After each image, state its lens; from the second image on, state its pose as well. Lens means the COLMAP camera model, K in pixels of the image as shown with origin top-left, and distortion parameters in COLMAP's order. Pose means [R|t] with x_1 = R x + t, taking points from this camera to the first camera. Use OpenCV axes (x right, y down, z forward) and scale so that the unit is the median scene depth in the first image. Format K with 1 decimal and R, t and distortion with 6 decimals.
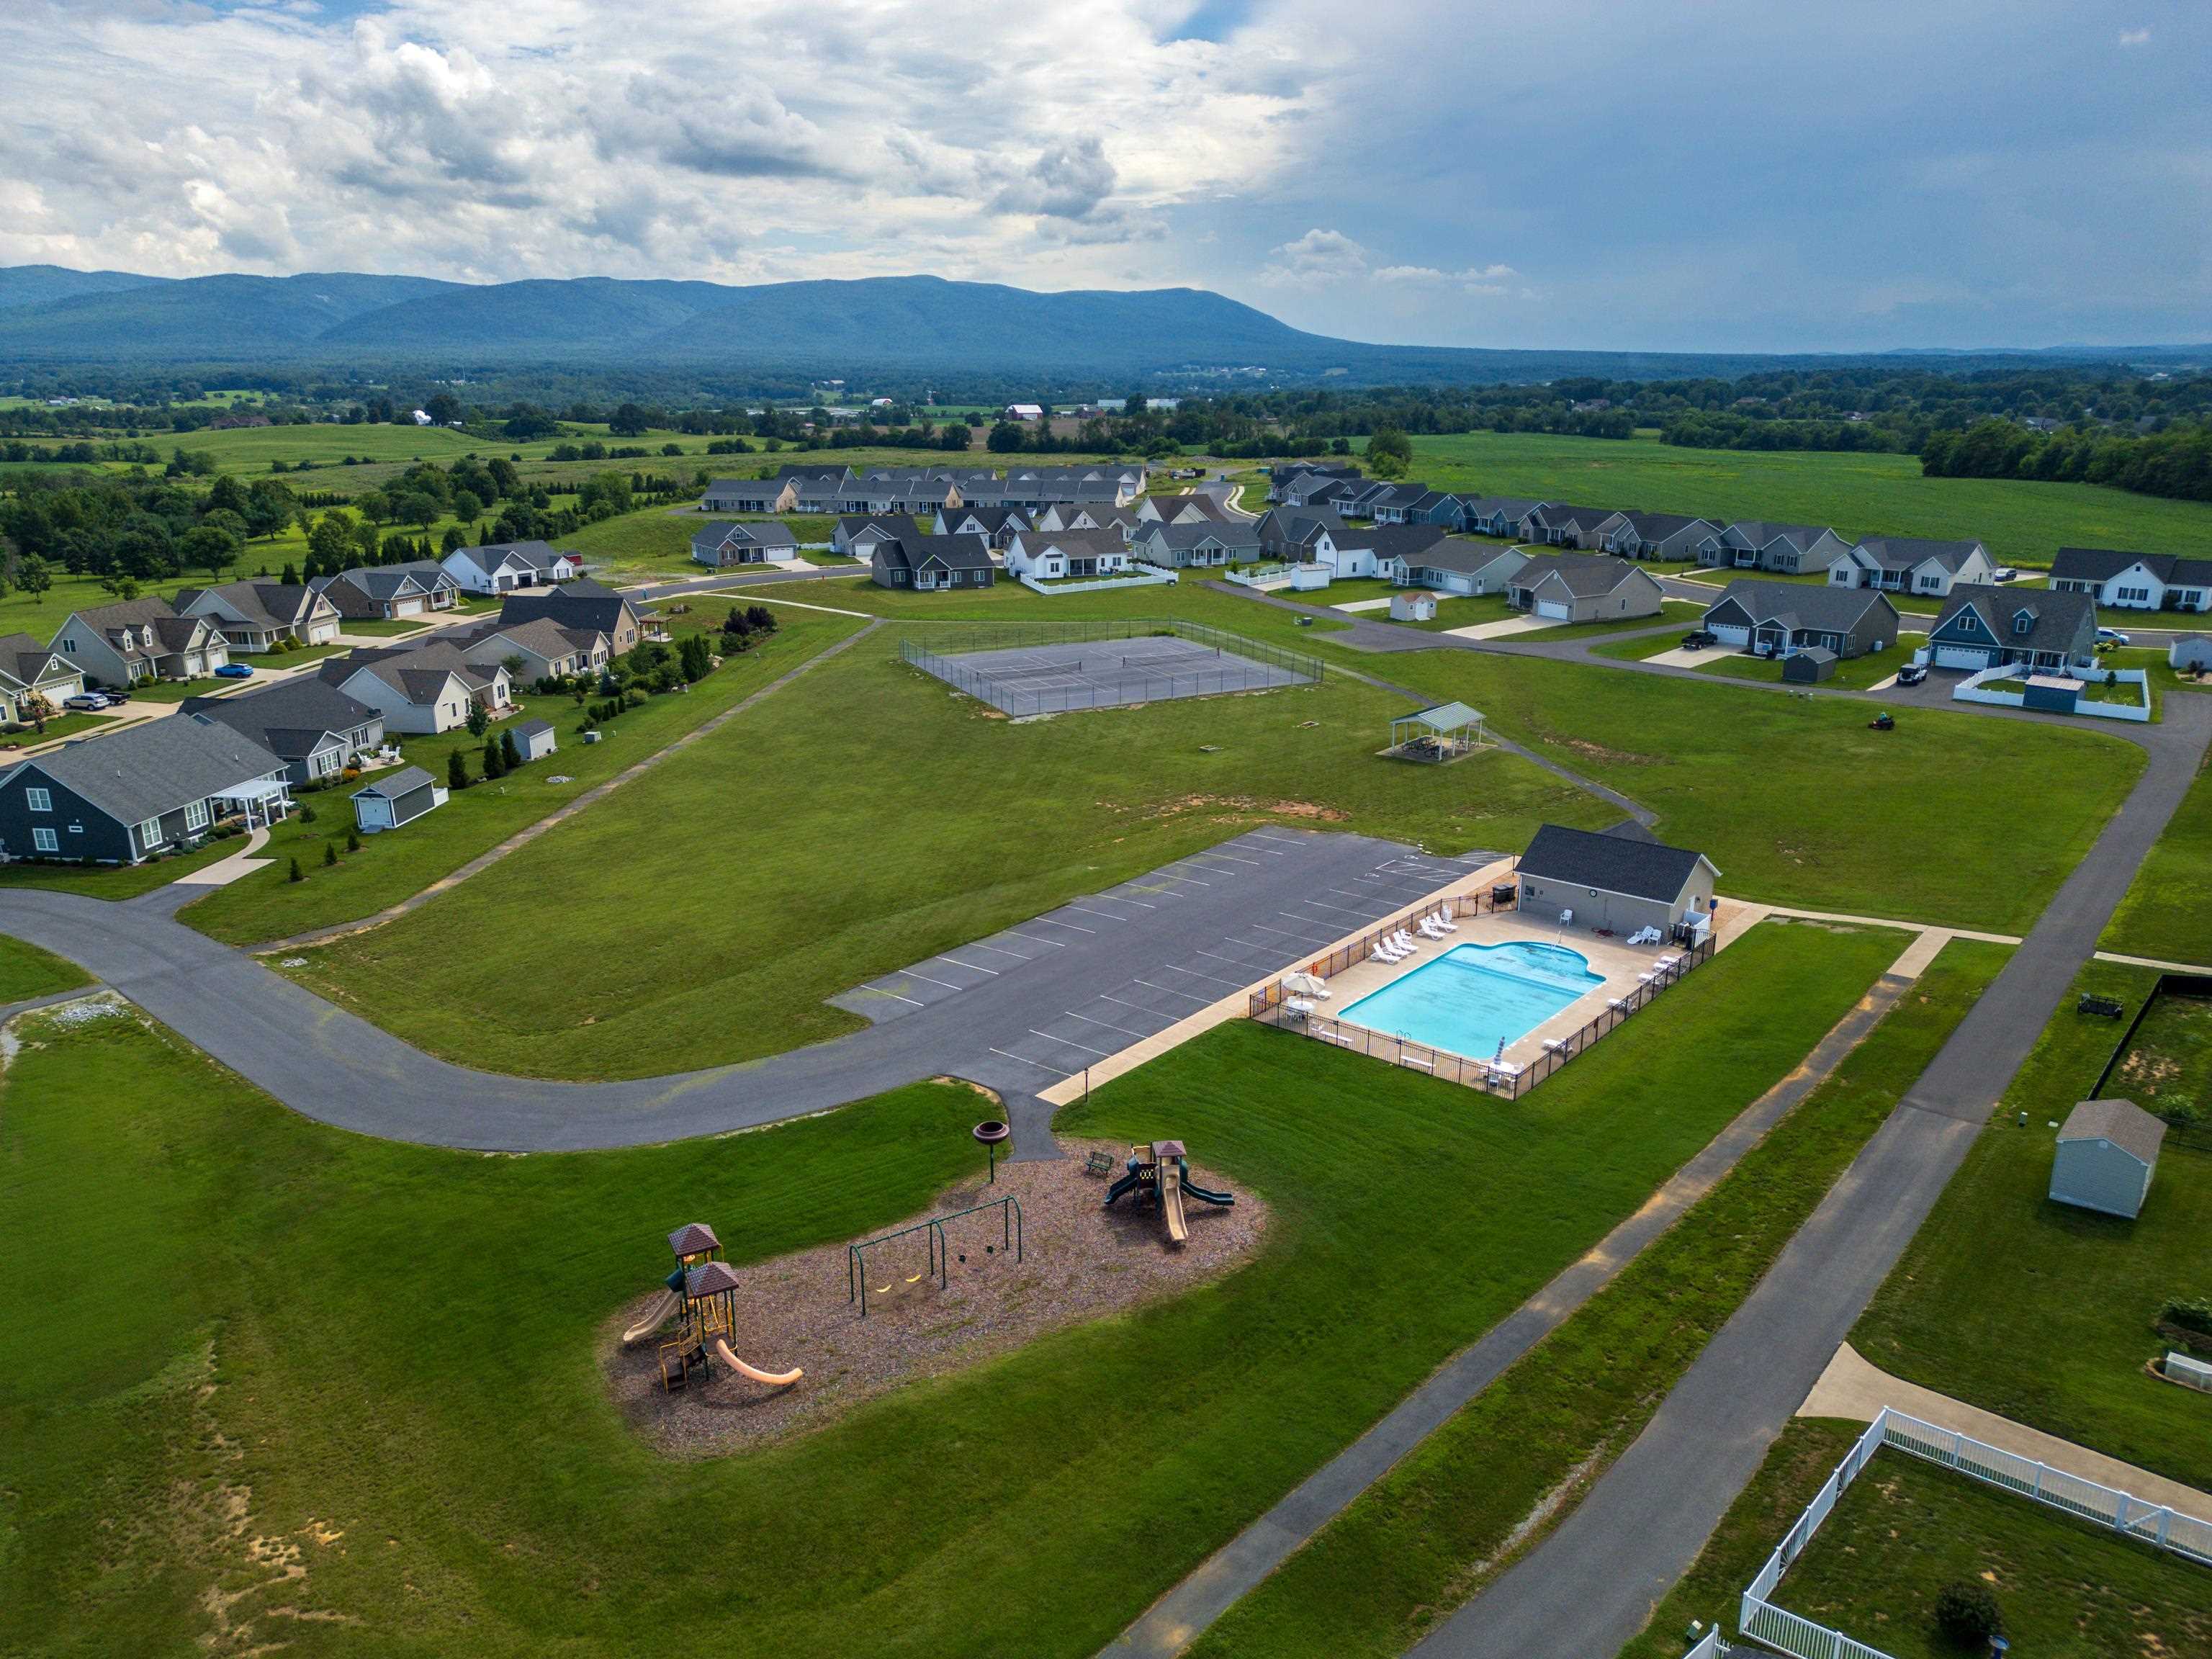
lens RADIAL K [[1548.6, 0, 1114.8], [0, 1548.6, 835.3], [0, 0, 1]] dist [0.074426, -0.074021]
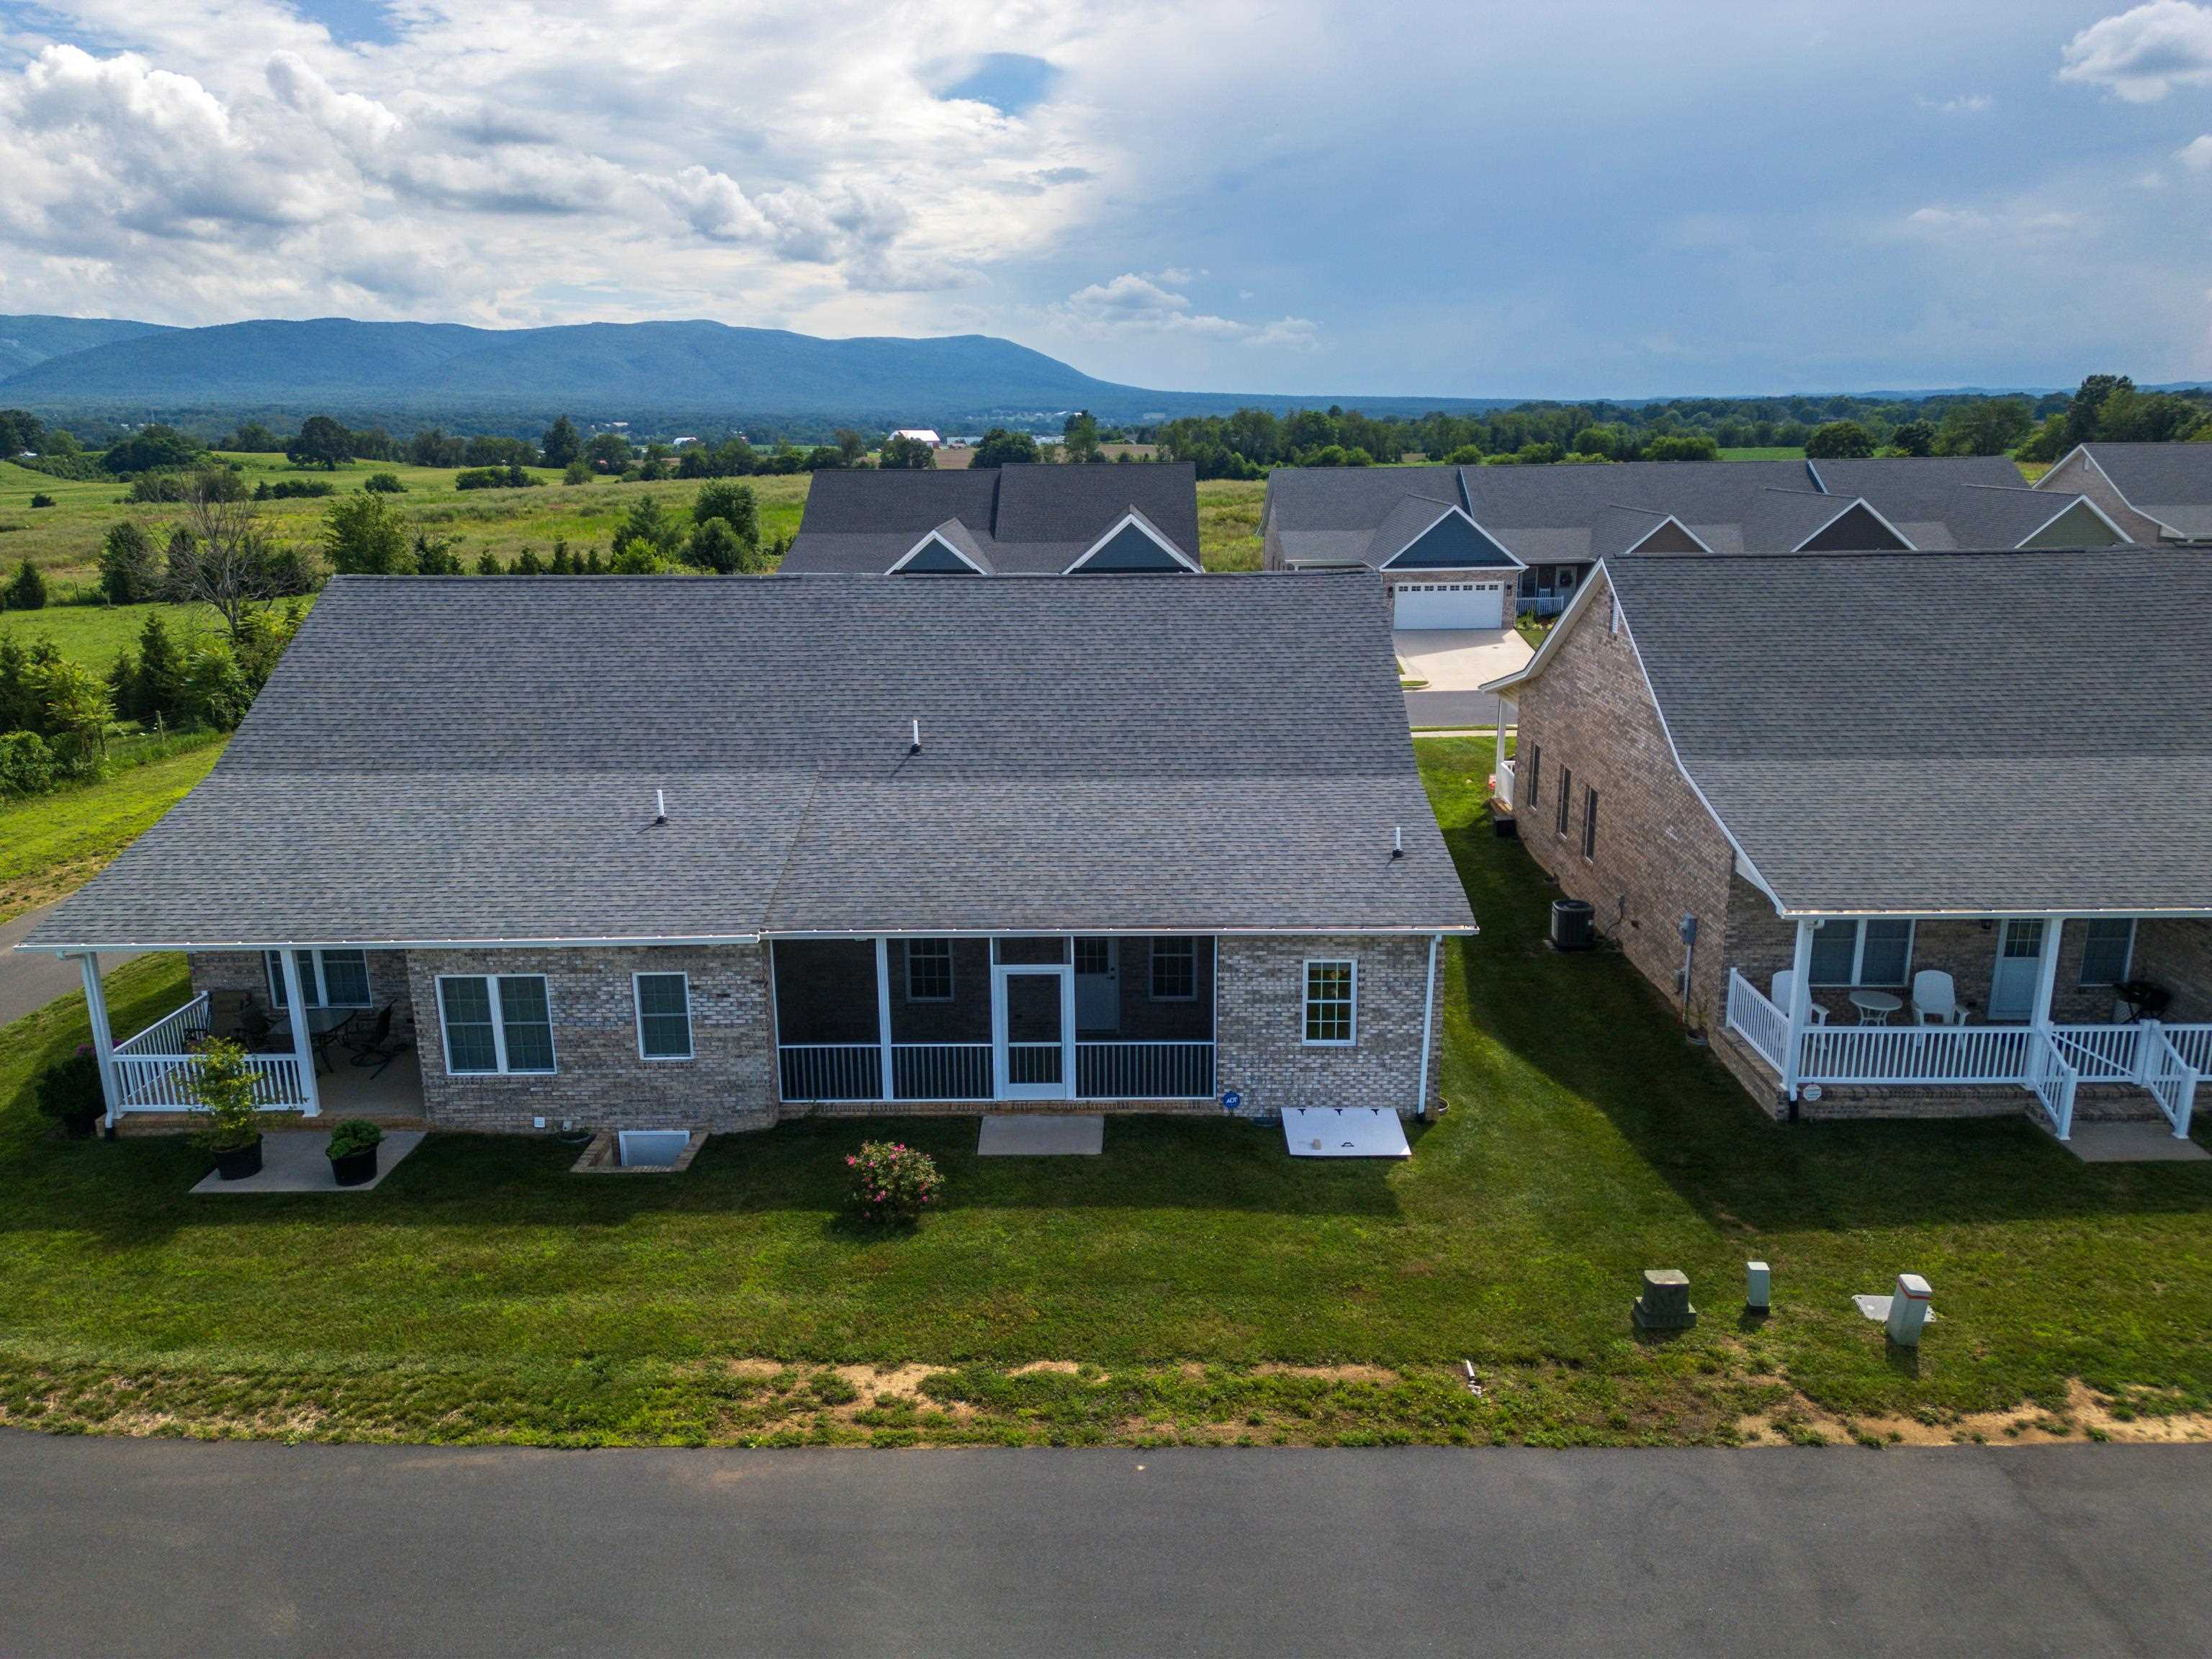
lens RADIAL K [[1548.6, 0, 1114.8], [0, 1548.6, 835.3], [0, 0, 1]] dist [0.074426, -0.074021]
pose [[0.990843, -0.039958, 0.128971, -0.090387], [0.043897, 0.998648, -0.027841, -0.082990], [-0.127684, 0.033247, 0.991258, 0.359208]]
